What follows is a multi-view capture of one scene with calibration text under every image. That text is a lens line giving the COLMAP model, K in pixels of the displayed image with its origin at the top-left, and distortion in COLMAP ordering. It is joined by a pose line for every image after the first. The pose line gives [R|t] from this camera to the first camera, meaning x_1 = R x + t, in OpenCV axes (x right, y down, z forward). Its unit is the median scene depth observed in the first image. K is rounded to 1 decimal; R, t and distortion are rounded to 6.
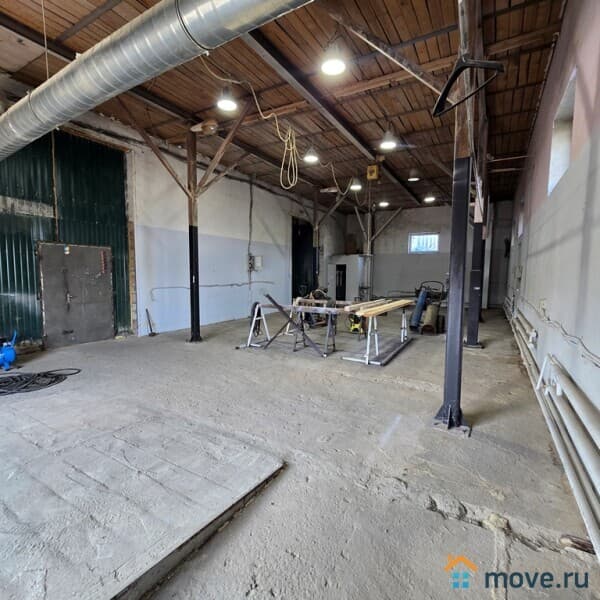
lens RADIAL K [[329.6, 0, 301.0], [0, 329.6, 299.4], [0, 0, 1]] dist [0.000517, -0.002293]
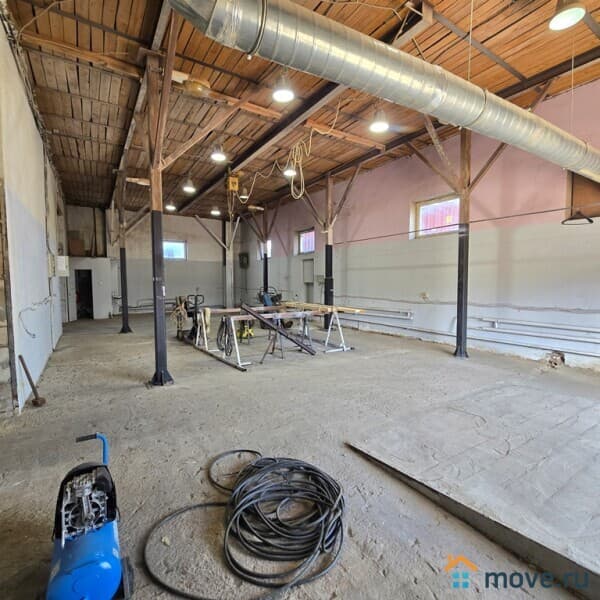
lens RADIAL K [[329.6, 0, 300.6], [0, 329.6, 301.1], [0, 0, 1]] dist [0.000517, -0.002293]
pose [[0.459324, -0.063460, 0.885999, -0.740382], [0.074541, 0.996680, 0.032744, -0.038720], [-0.885136, 0.051003, 0.462529, 0.406184]]
